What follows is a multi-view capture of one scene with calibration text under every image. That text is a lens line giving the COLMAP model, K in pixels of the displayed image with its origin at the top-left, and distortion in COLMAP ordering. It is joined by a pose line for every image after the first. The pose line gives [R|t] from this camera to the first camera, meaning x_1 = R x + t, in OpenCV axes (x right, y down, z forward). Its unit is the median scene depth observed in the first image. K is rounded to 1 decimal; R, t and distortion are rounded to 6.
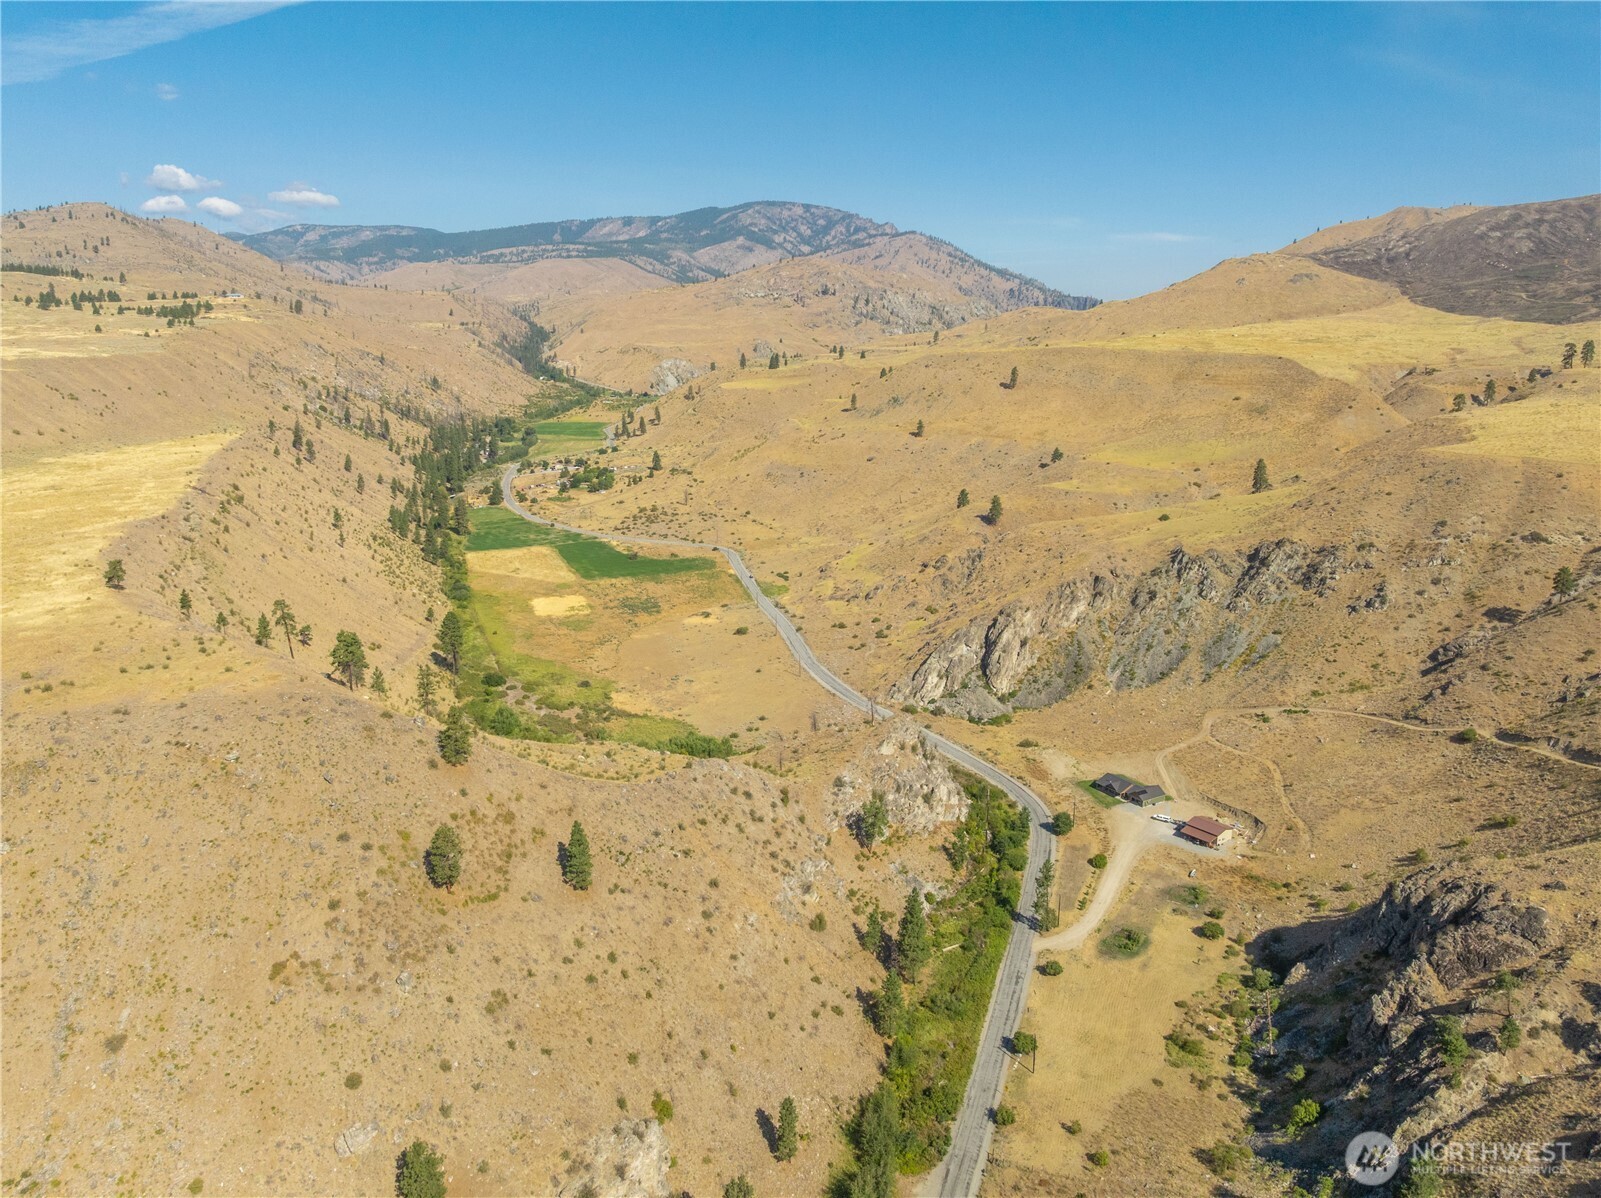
lens RADIAL K [[1126.1, 0, 801.0], [0, 1126.1, 598.6], [0, 0, 1]] dist [-0.033454, -0.006244]
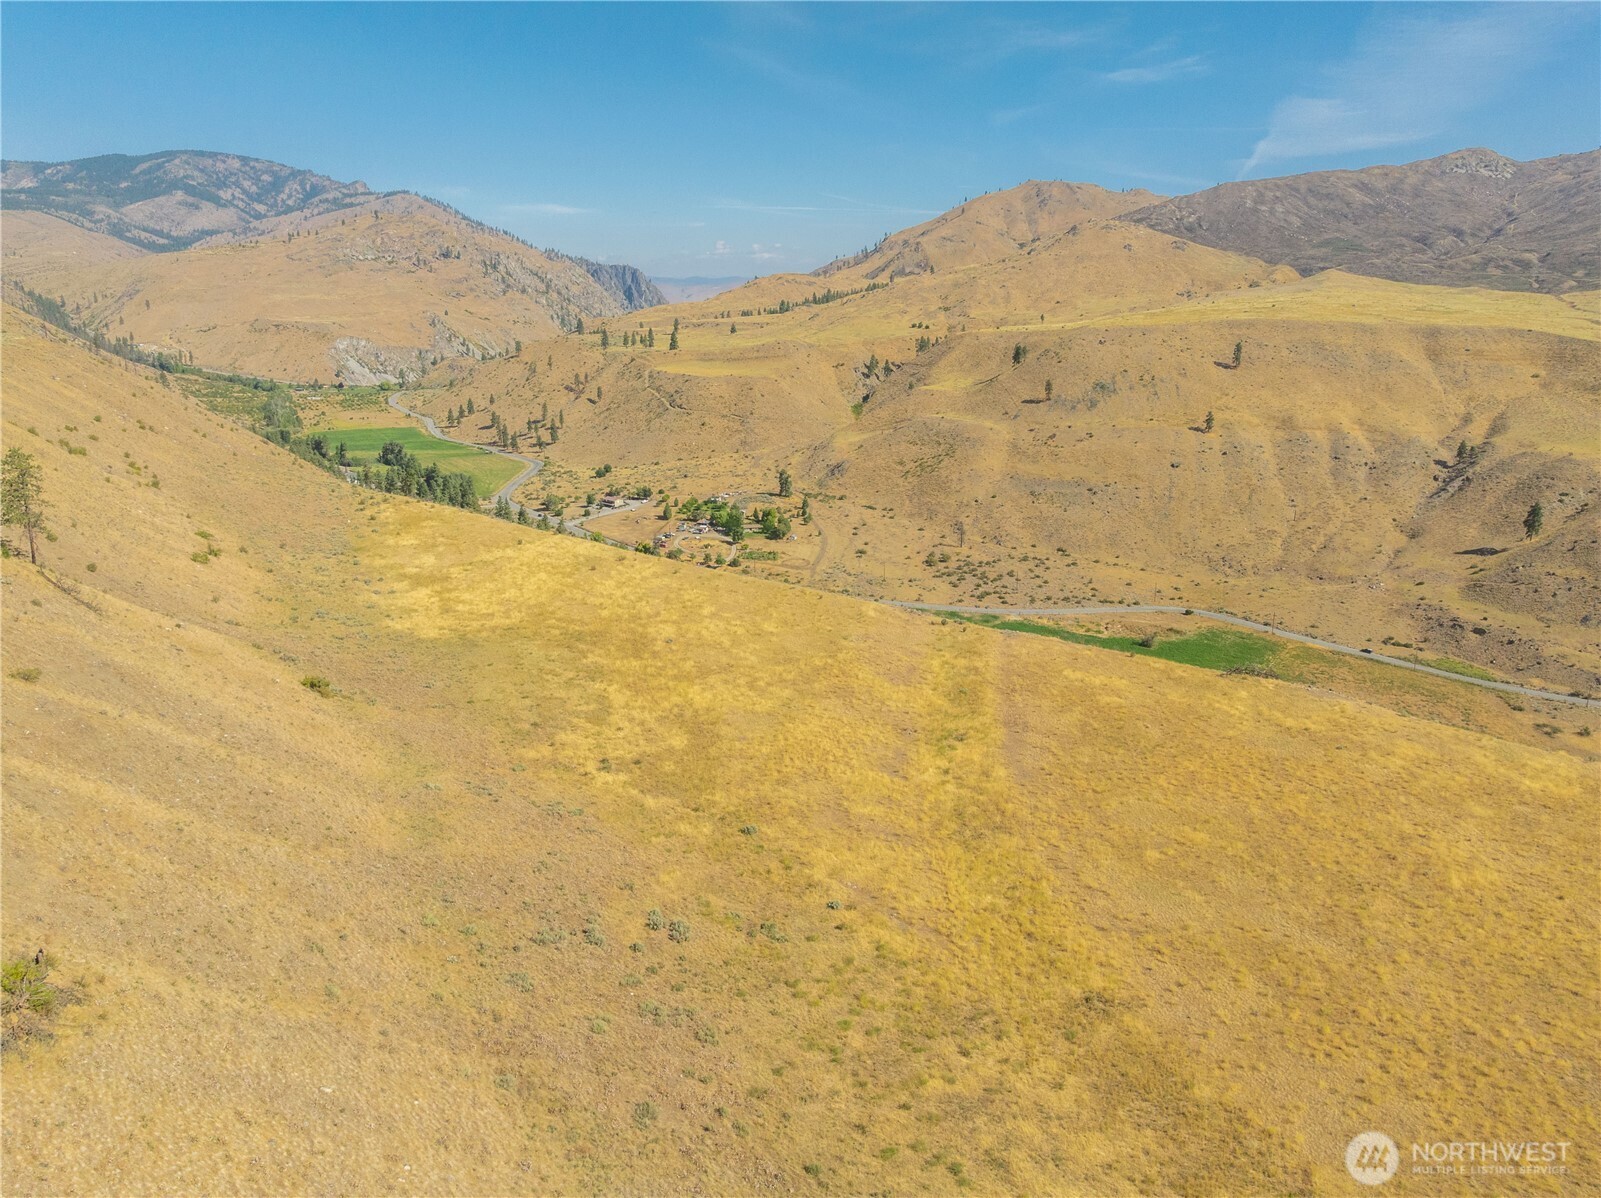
lens RADIAL K [[1126.1, 0, 805.3], [0, 1126.1, 610.2], [0, 0, 1]] dist [-0.033454, -0.006244]
pose [[0.875828, -0.123866, 0.466458, -0.066112], [0.108505, 0.992297, 0.059769, -0.012301], [-0.470268, -0.001734, 0.882522, 0.054841]]
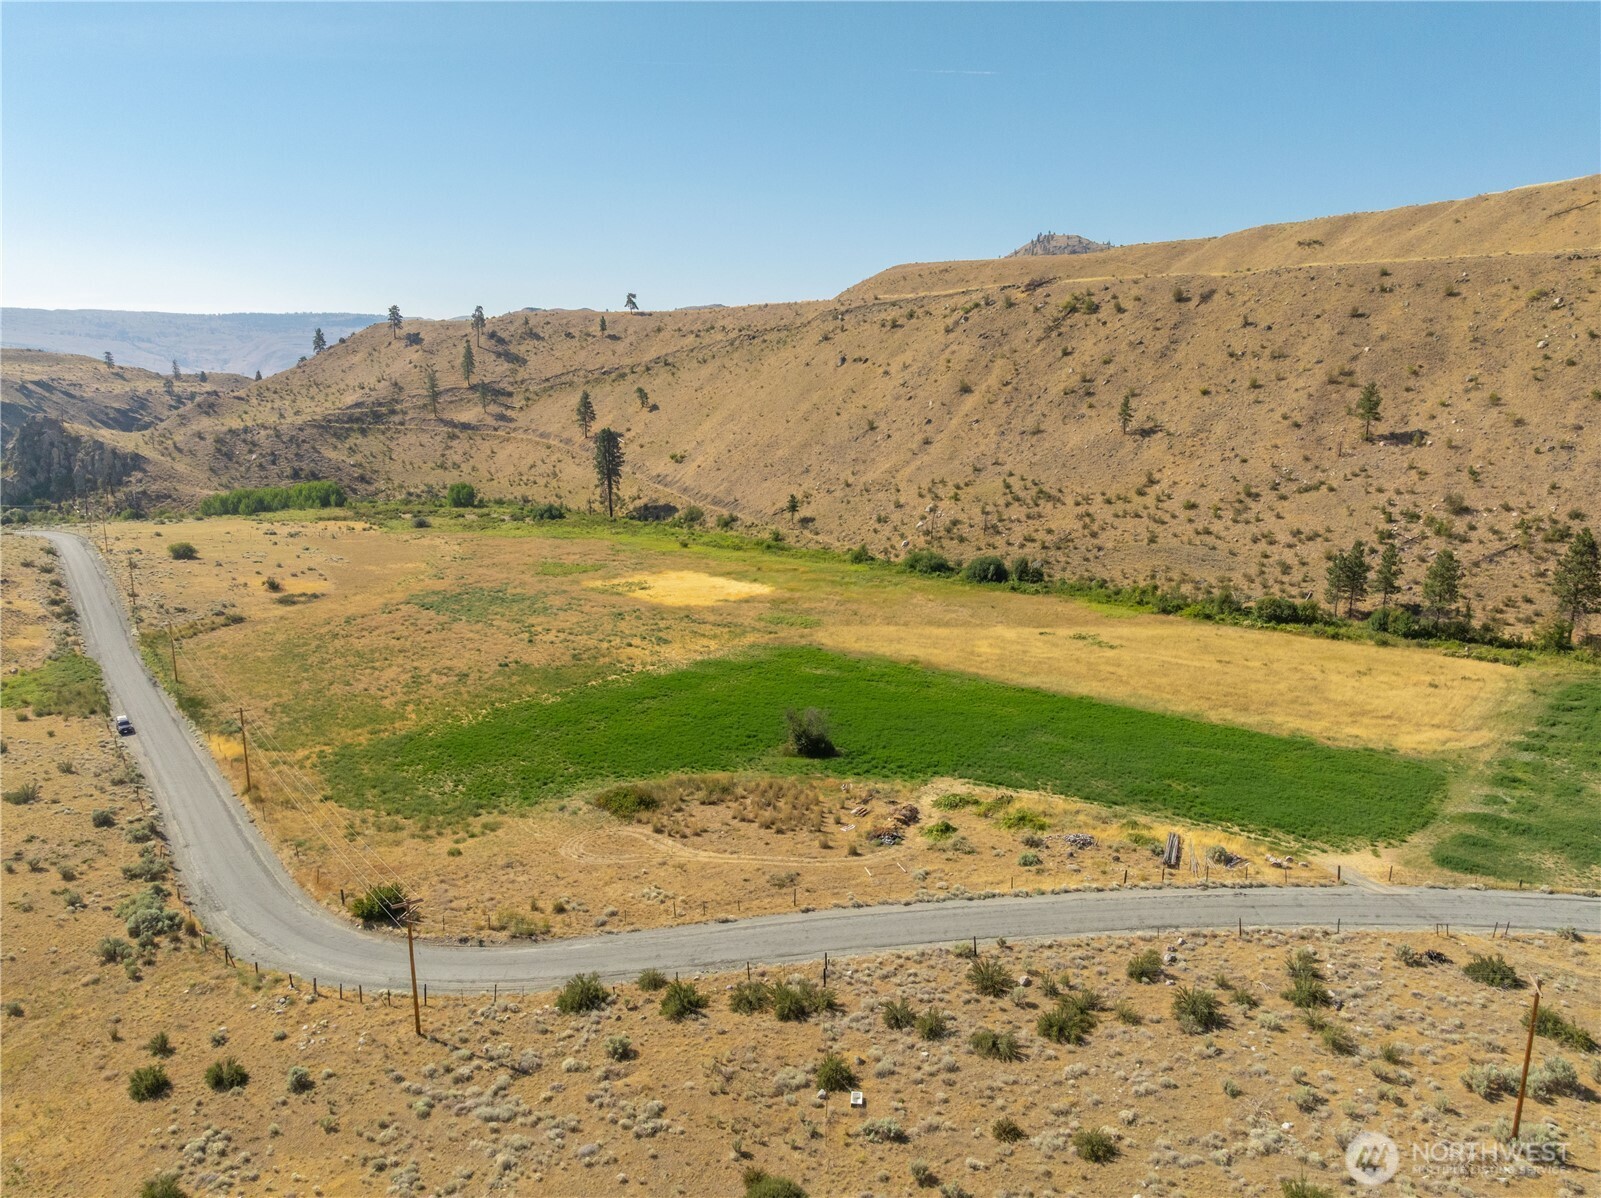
lens RADIAL K [[1126.1, 0, 804.8], [0, 1126.1, 604.7], [0, 0, 1]] dist [-0.033454, -0.006244]
pose [[-0.907561, 0.092113, -0.409693, -0.007601], [-0.093526, 0.906798, 0.411060, -0.014119], [0.409373, 0.411379, -0.814360, 0.121070]]
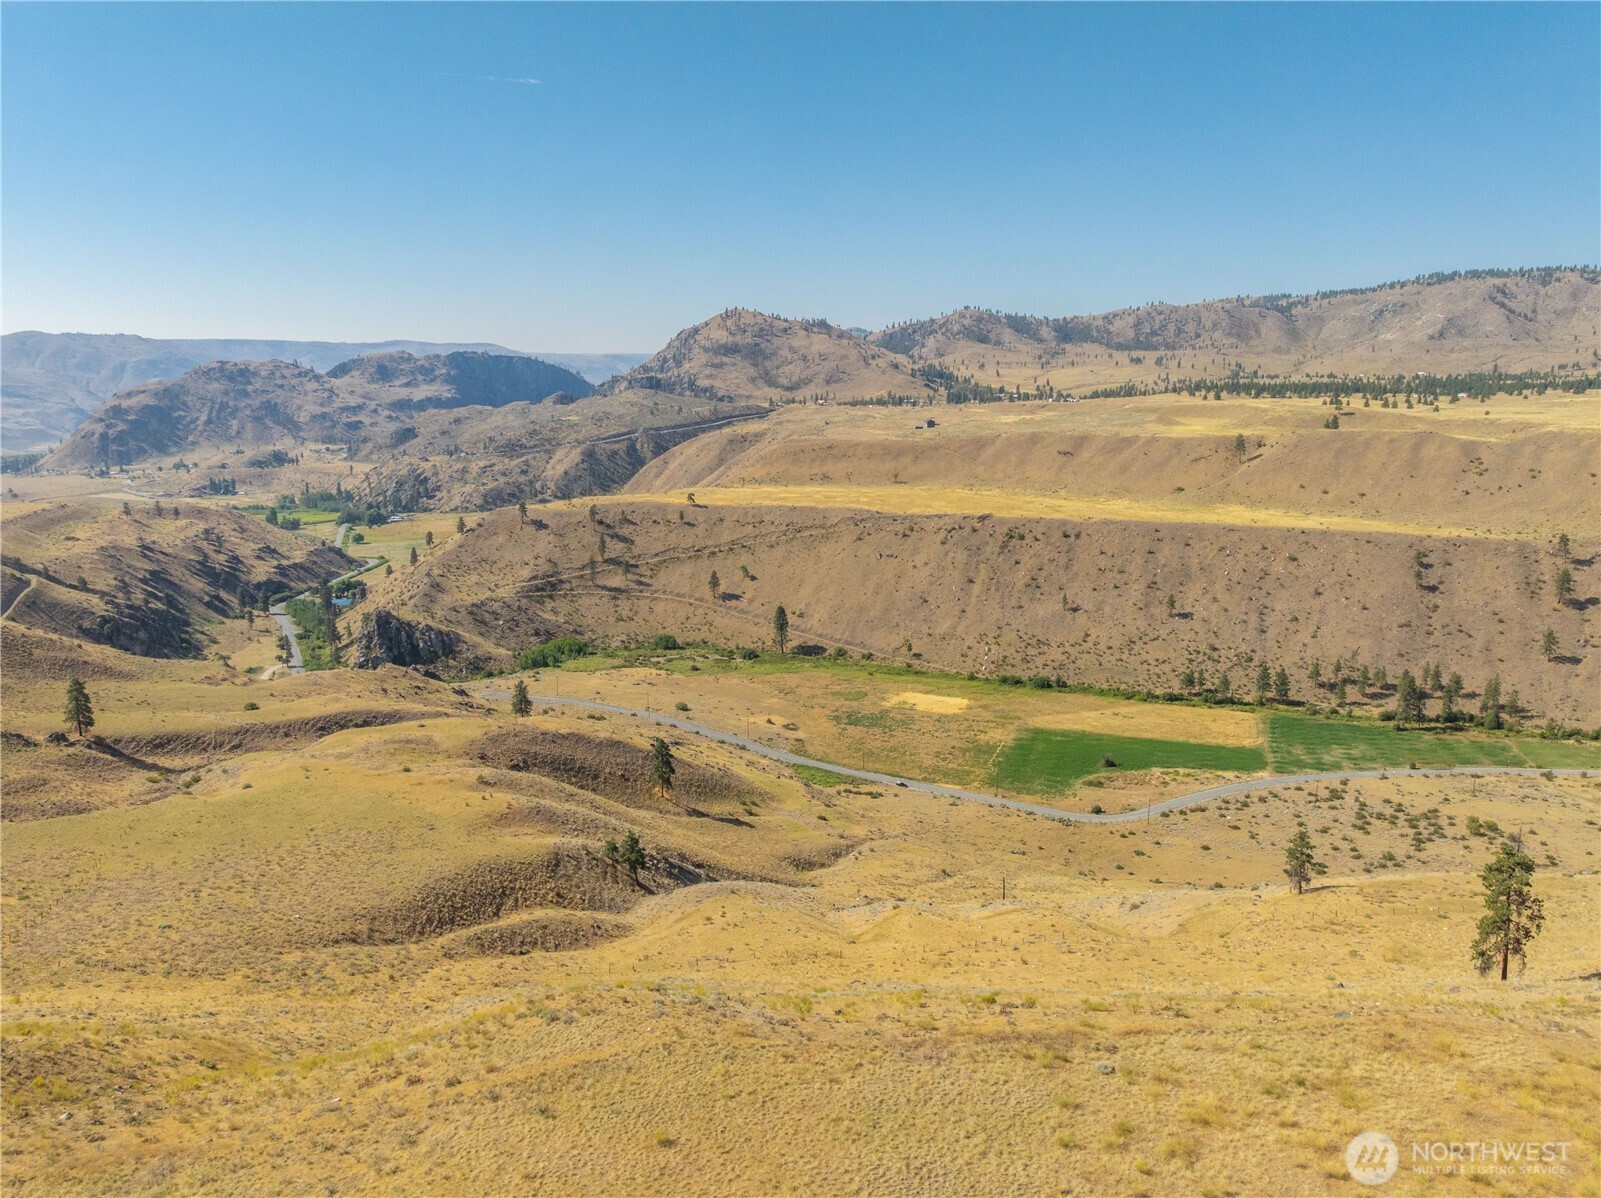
lens RADIAL K [[1126.1, 0, 800.2], [0, 1126.1, 604.3], [0, 0, 1]] dist [-0.033454, -0.006244]
pose [[-0.708455, 0.151314, -0.689345, 0.044424], [-0.162114, 0.915739, 0.367616, -0.035288], [0.686885, 0.372192, -0.624229, 0.132684]]
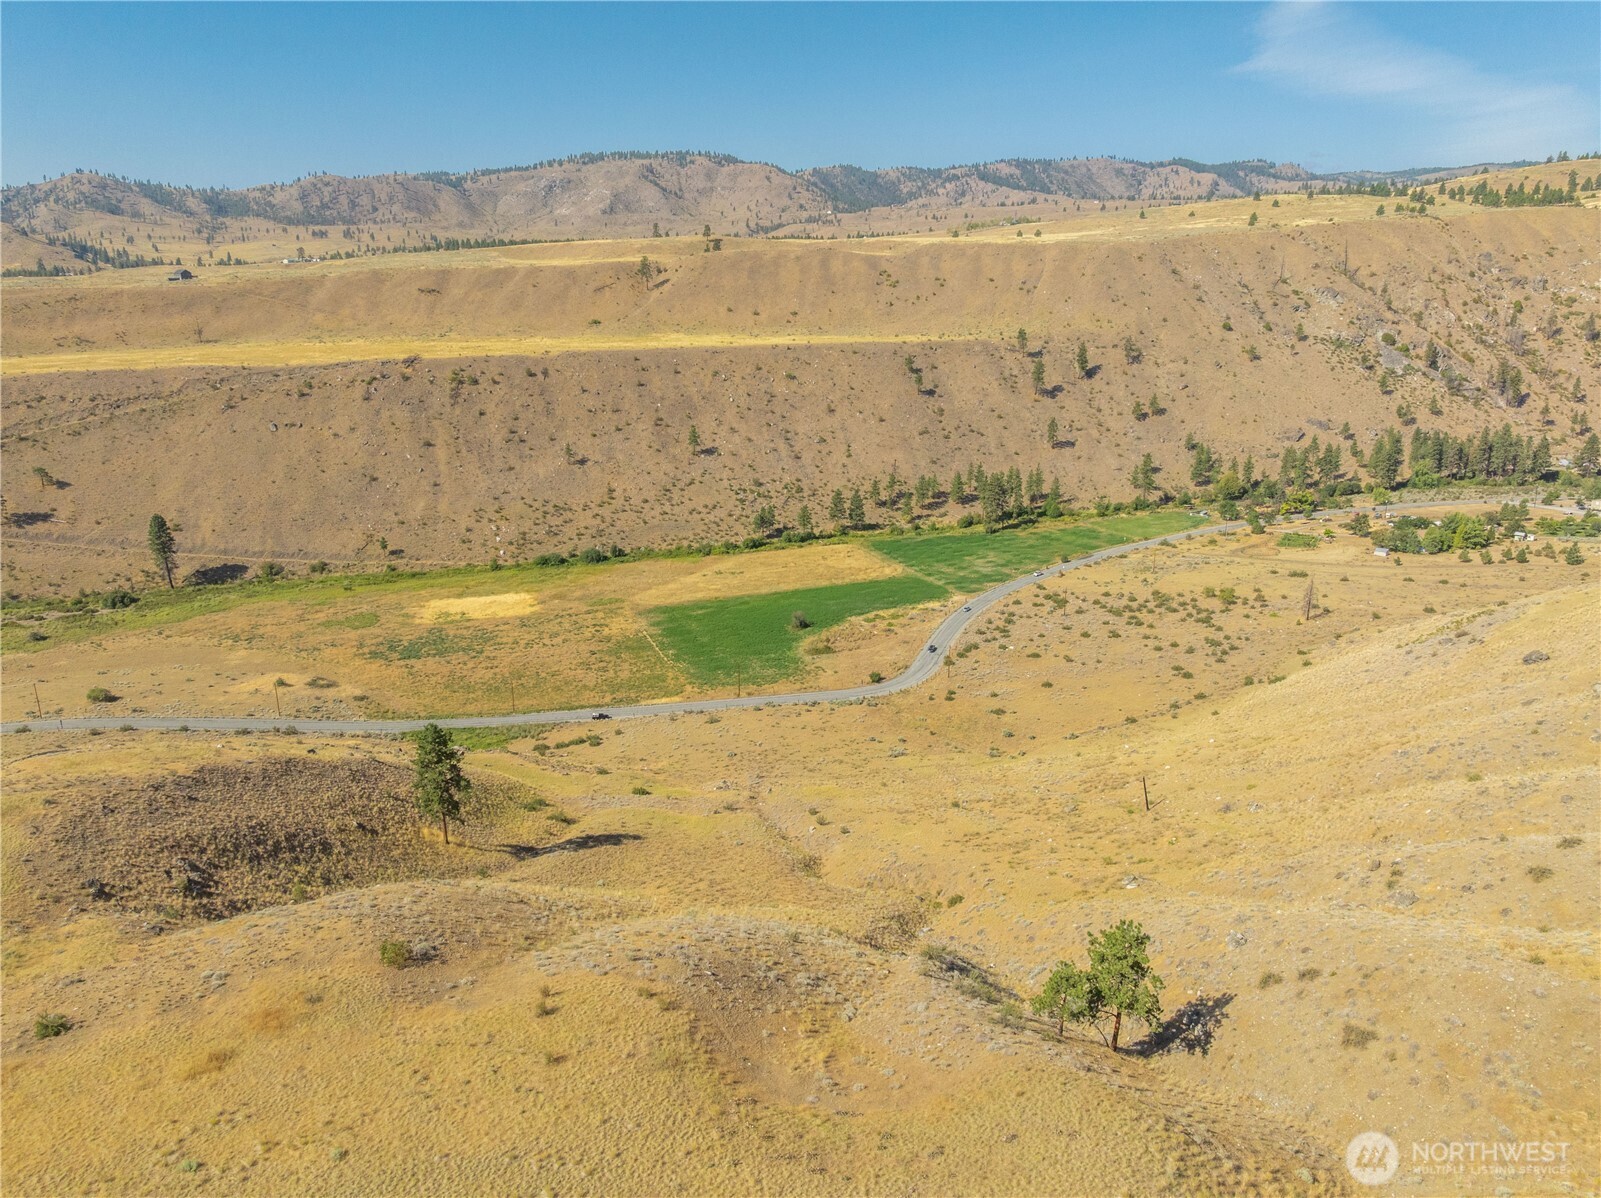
lens RADIAL K [[1126.1, 0, 801.2], [0, 1126.1, 606.3], [0, 0, 1]] dist [-0.033454, -0.006244]
pose [[-0.055081, 0.295811, -0.953657, 0.035818], [-0.235070, 0.924419, 0.300319, -0.020880], [0.970417, 0.240718, 0.018618, 0.104883]]
